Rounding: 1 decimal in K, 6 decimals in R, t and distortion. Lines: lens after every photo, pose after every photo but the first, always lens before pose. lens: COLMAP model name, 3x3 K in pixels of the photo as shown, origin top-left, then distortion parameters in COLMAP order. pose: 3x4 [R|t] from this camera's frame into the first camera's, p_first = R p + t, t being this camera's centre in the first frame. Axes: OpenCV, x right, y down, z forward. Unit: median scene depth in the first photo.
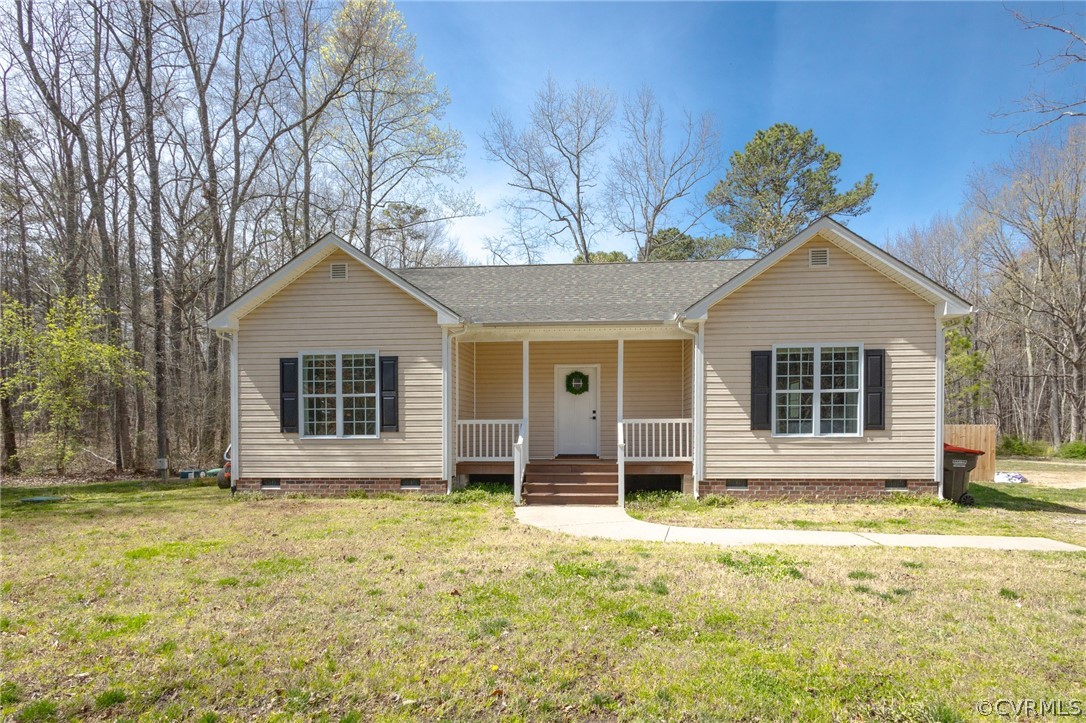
lens RADIAL K [[483.0, 0, 519.0], [0, 483.0, 424.2], [0, 0, 1]] dist [0.000478, 0.000098]
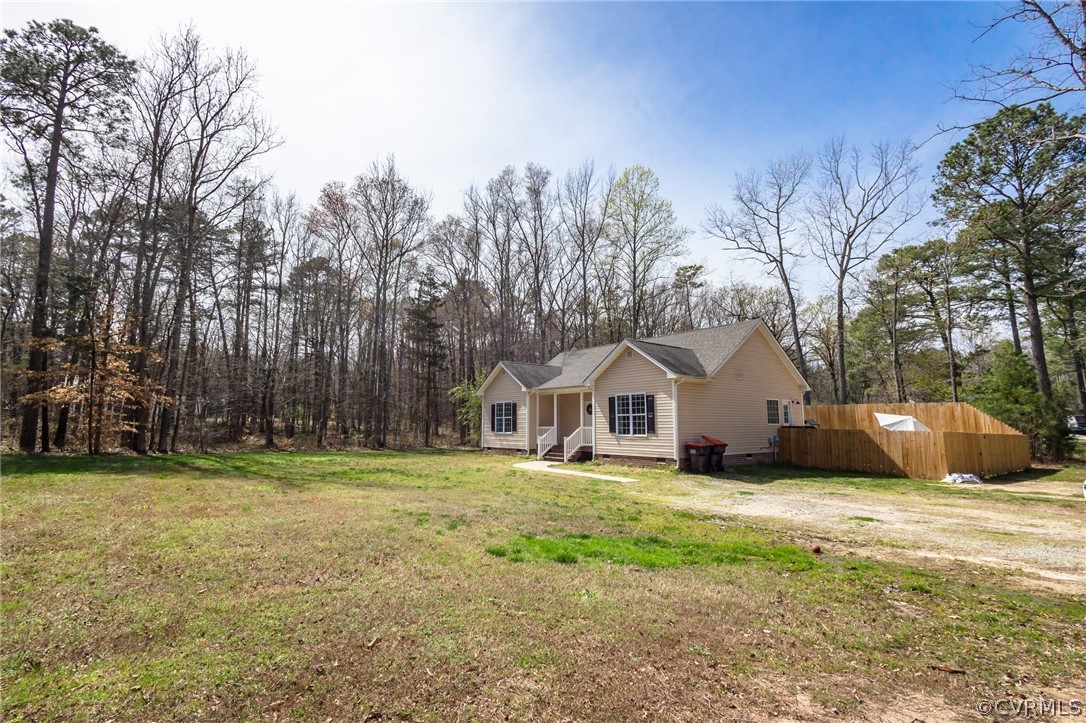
lens RADIAL K [[459.7, 0, 546.2], [0, 459.7, 358.2], [0, 0, 1]] dist [-0.006784, 0.000095]
pose [[0.692190, -0.100190, -0.714727, 1.841185], [-0.007648, 0.989243, -0.146078, -0.015260], [0.721675, 0.106580, 0.683978, -0.714351]]
